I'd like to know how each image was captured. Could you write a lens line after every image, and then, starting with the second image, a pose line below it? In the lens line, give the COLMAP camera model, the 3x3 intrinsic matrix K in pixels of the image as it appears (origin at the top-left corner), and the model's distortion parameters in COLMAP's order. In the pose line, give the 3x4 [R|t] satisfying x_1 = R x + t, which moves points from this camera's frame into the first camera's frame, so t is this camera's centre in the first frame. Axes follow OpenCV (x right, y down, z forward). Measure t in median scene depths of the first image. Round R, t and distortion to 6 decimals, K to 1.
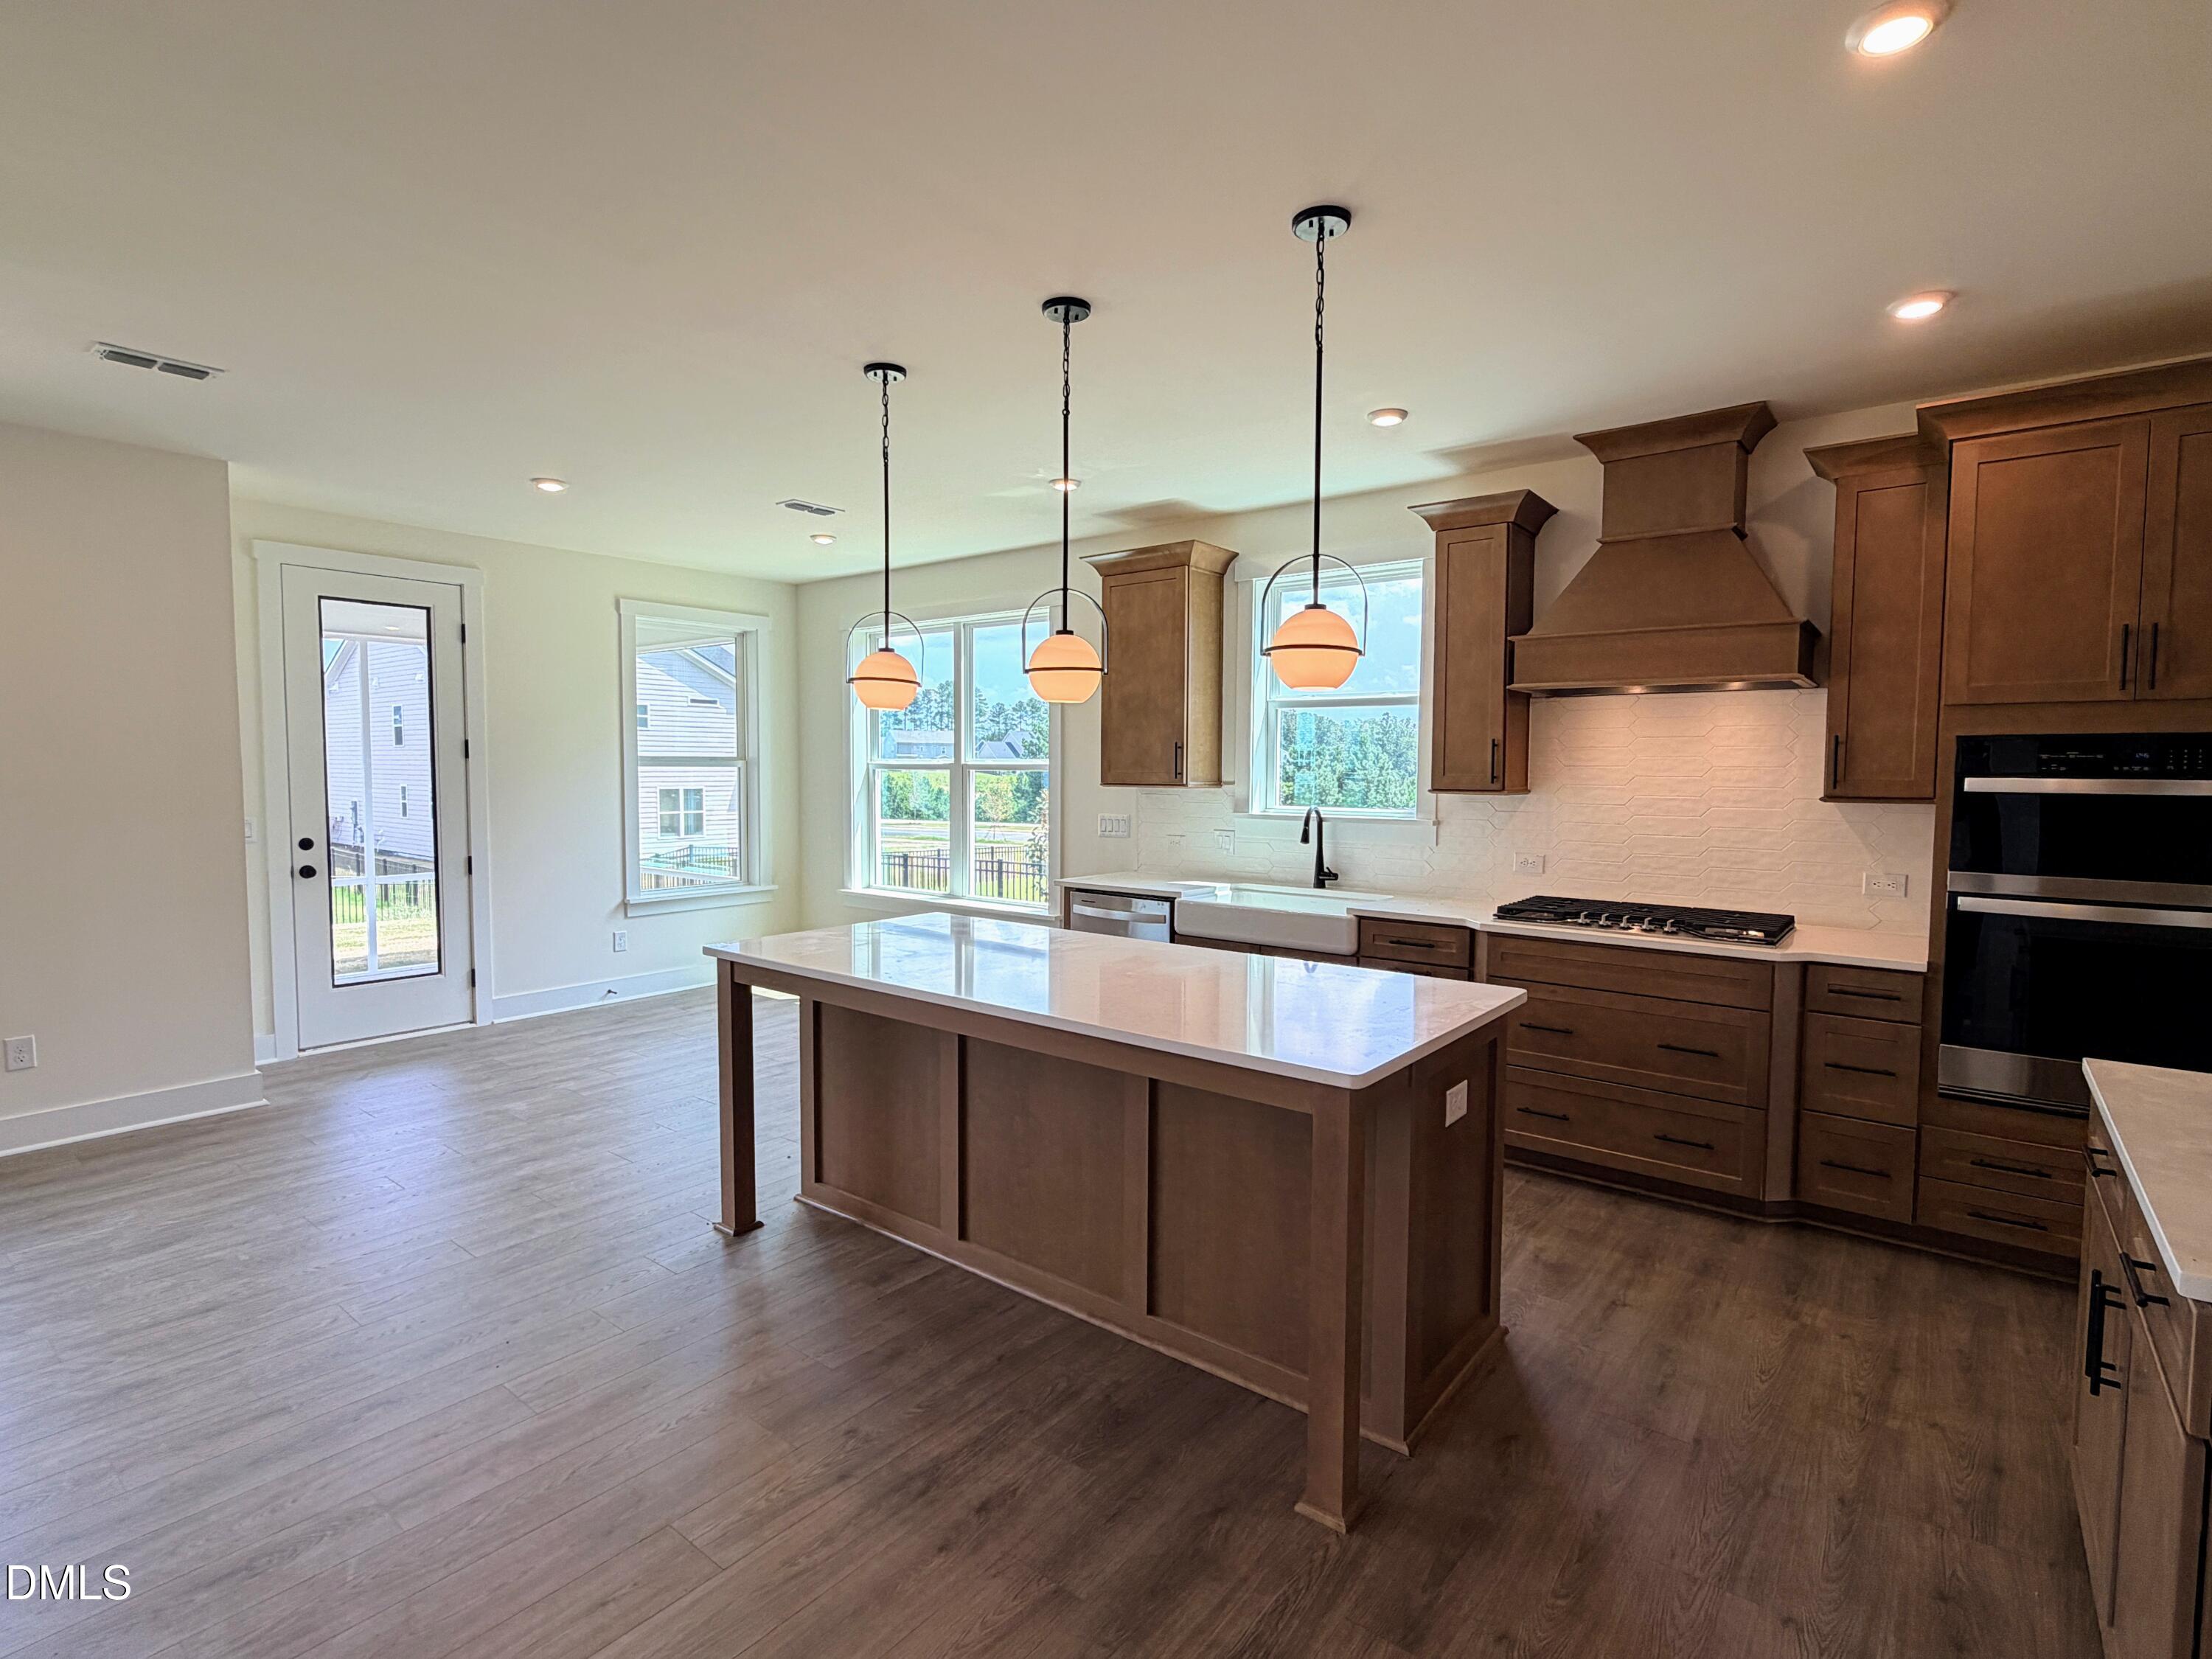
lens RADIAL K [[1075.3, 0, 1109.8], [0, 1075.3, 829.0], [0, 0, 1]] dist [0.001304, 0.000158]
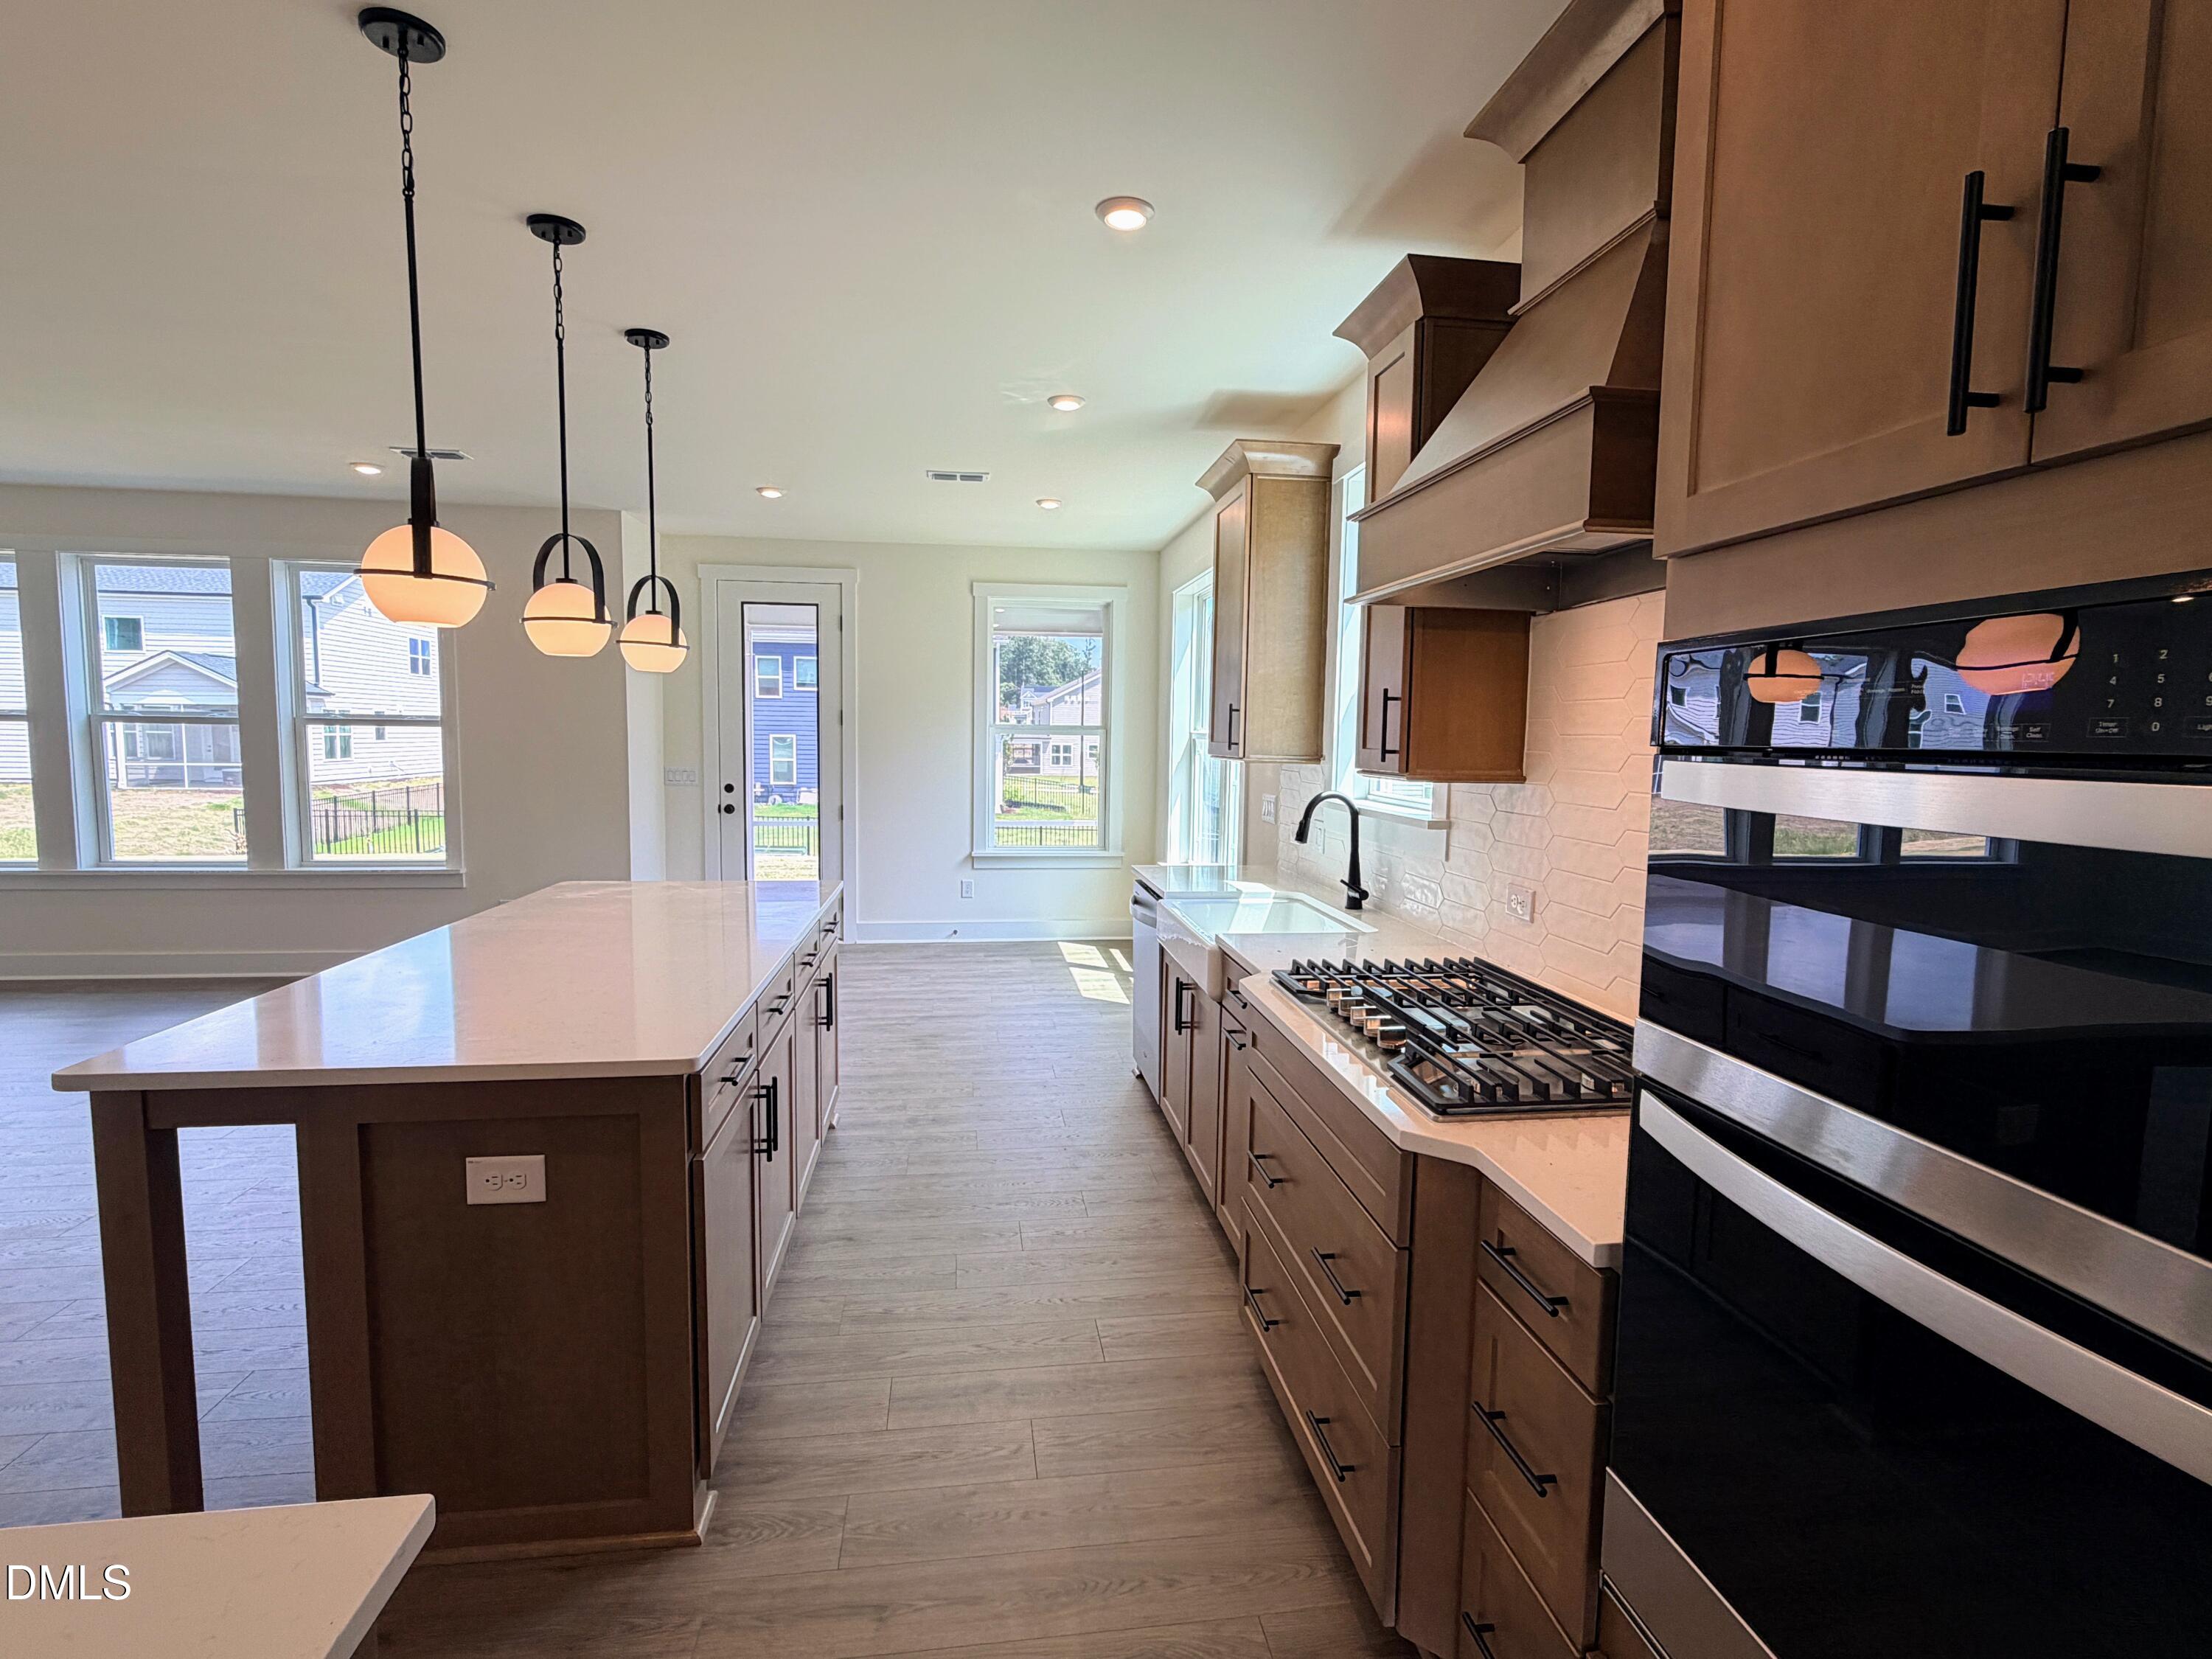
lens RADIAL K [[1075.3, 0, 1109.8], [0, 1075.3, 829.0], [0, 0, 1]] dist [0.001304, 0.000158]
pose [[0.720693, 0.067581, -0.689952, 0.597480], [-0.052383, 0.997701, 0.043008, -0.020305], [0.691272, 0.005147, 0.722576, 0.407767]]
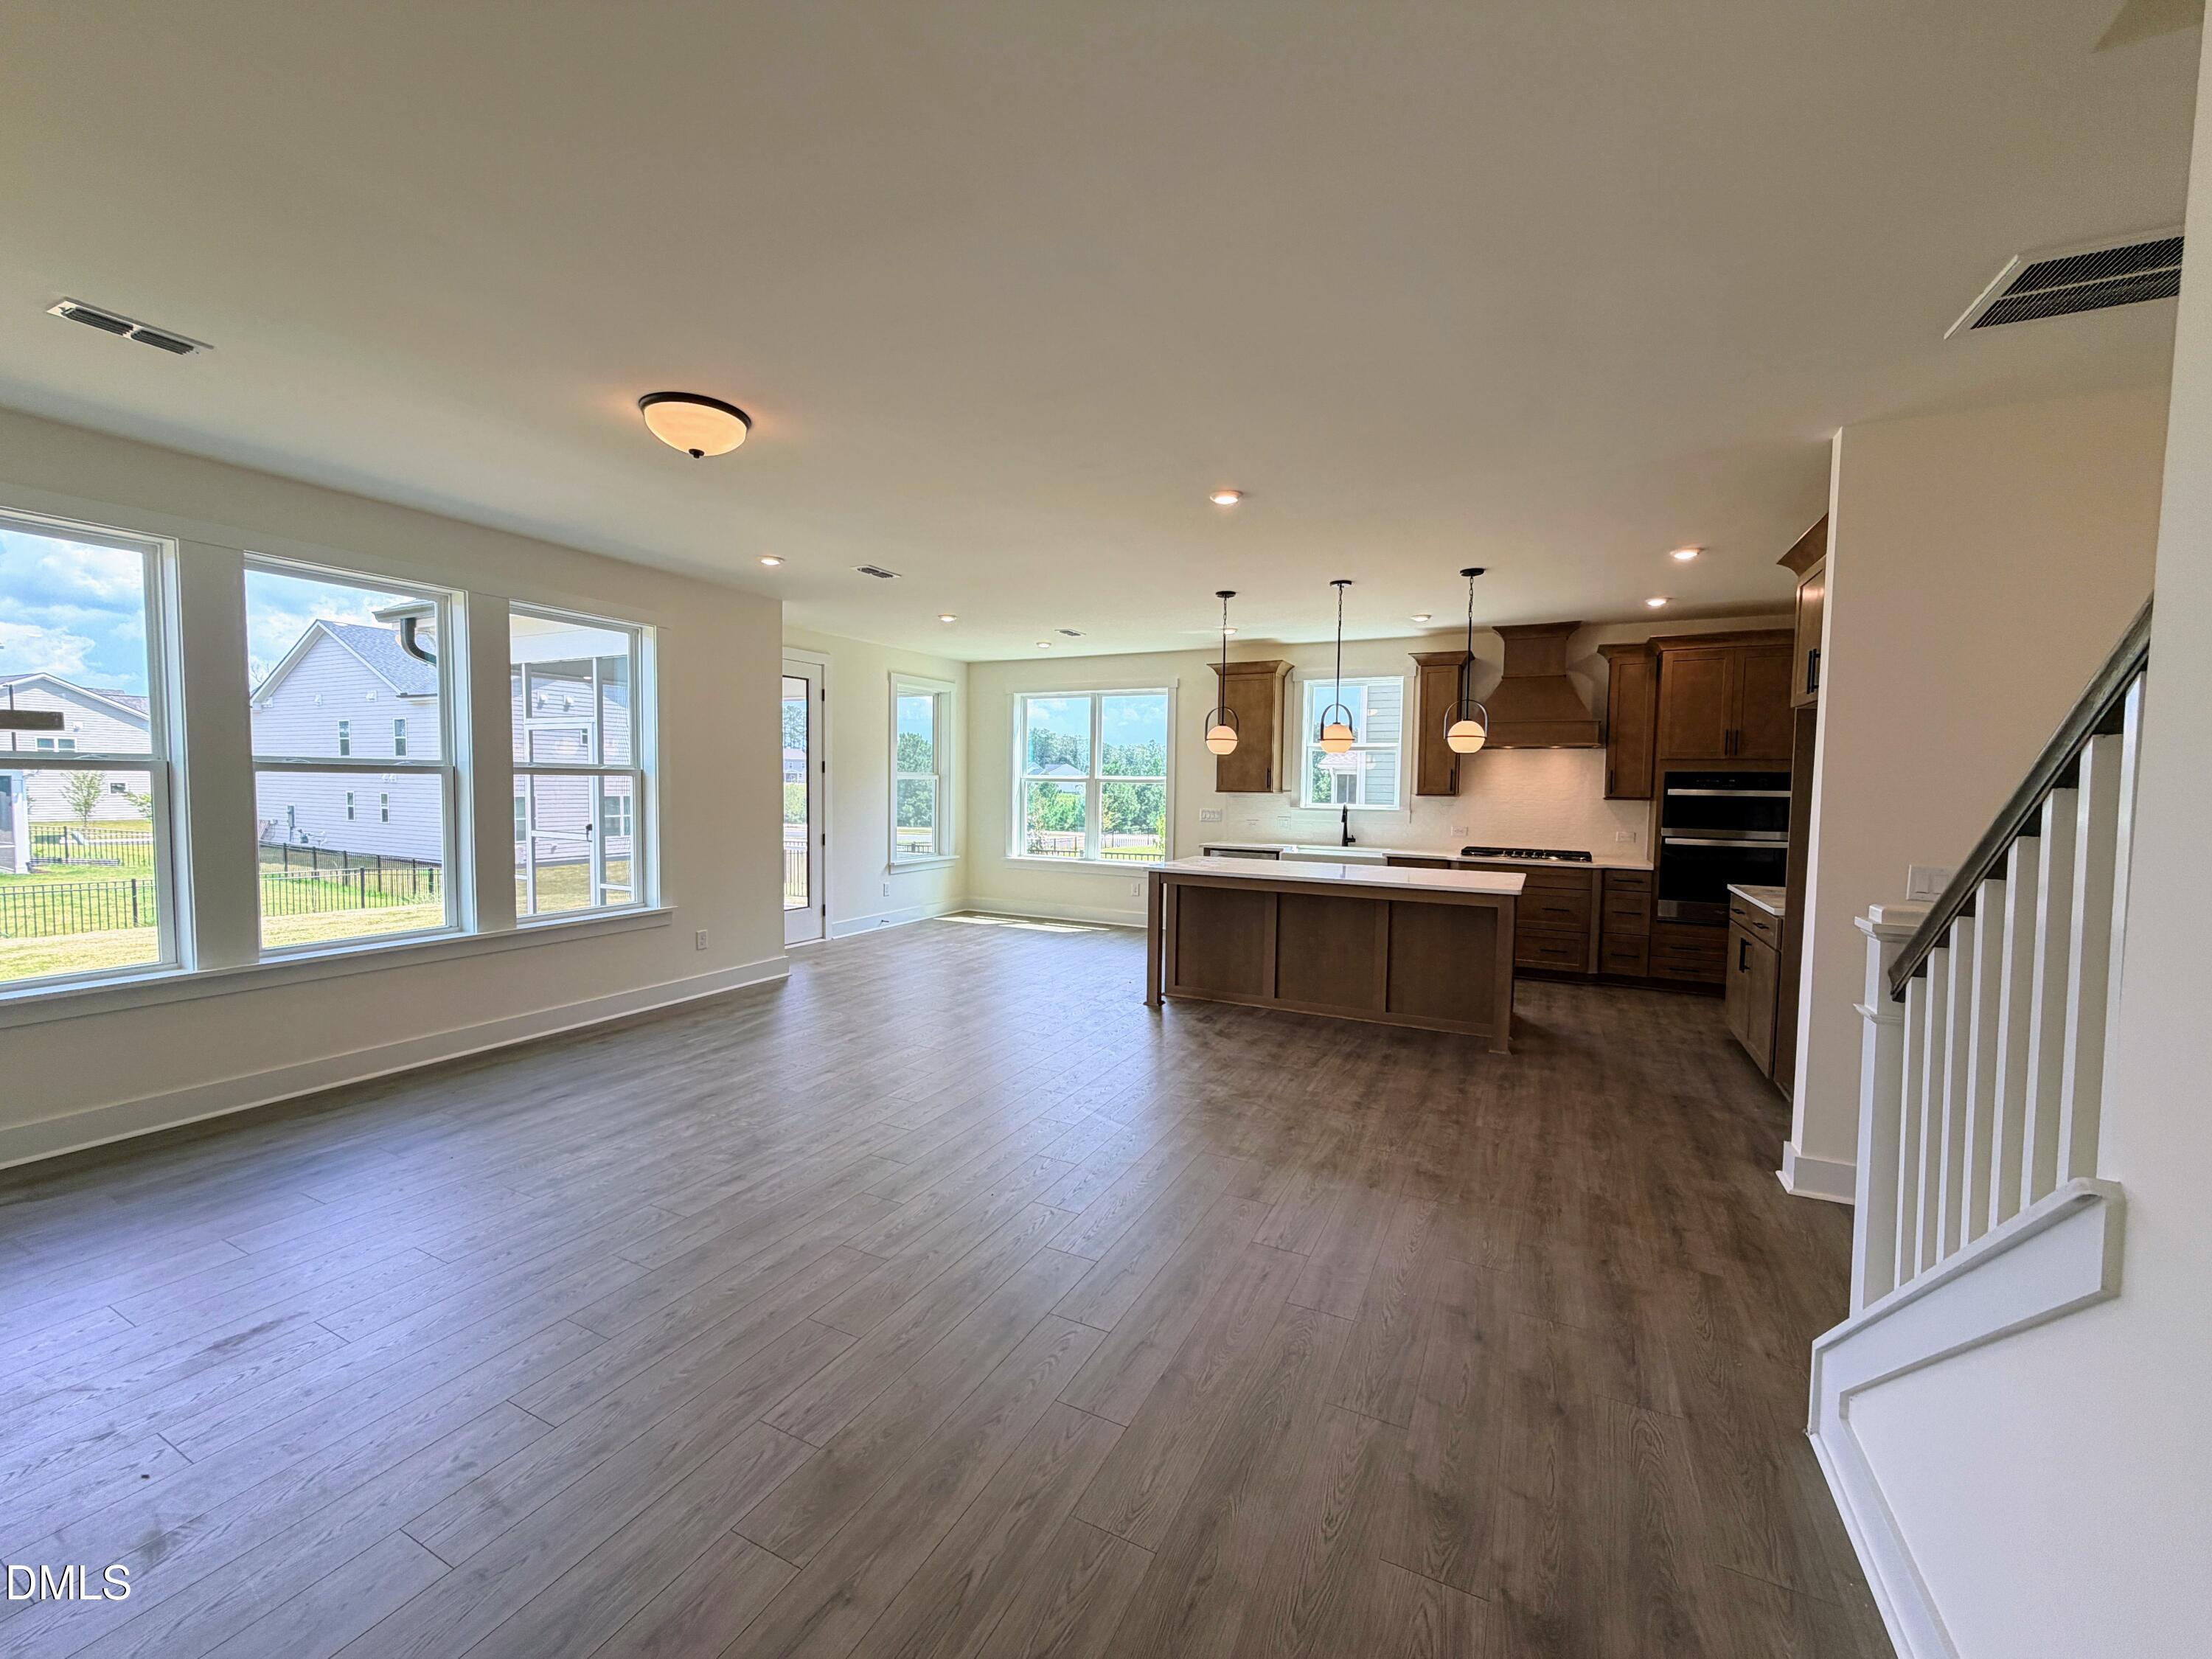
lens RADIAL K [[880.6, 0, 1103.7], [0, 880.6, 829.0], [0, 0, 1]] dist [-0.001523, -0.000335]
pose [[0.979972, -0.001759, 0.199128, -0.563793], [0.002529, 0.999990, -0.003613, 0.030664], [-0.199119, 0.004044, 0.979967, -0.459750]]
